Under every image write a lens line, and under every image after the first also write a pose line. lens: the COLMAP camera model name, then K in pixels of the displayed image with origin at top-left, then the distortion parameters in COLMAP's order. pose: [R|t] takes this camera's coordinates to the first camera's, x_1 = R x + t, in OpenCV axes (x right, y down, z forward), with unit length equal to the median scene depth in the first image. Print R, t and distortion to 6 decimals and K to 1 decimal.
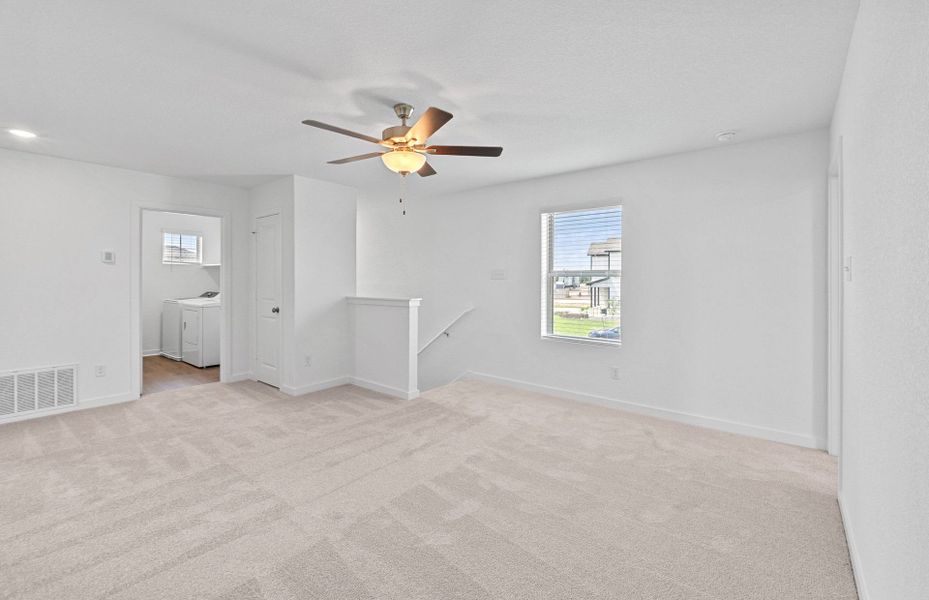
lens RADIAL K [[407.3, 0, 473.2], [0, 407.3, 280.6], [0, 0, 1]] dist [-0.000820, -0.000118]
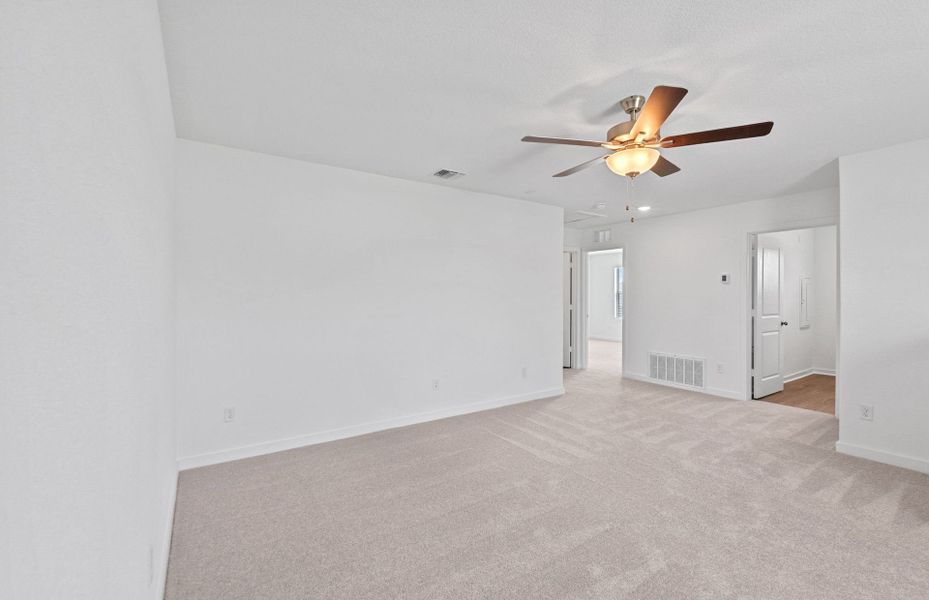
lens RADIAL K [[390.9, 0, 468.1], [0, 390.9, 294.8], [0, 0, 1]] dist [-0.003380, -0.000334]
pose [[-0.286166, -0.006672, -0.958157, 0.591565], [-0.004457, 0.999974, -0.005632, 0.001171], [0.958170, 0.002659, -0.286188, 0.722730]]
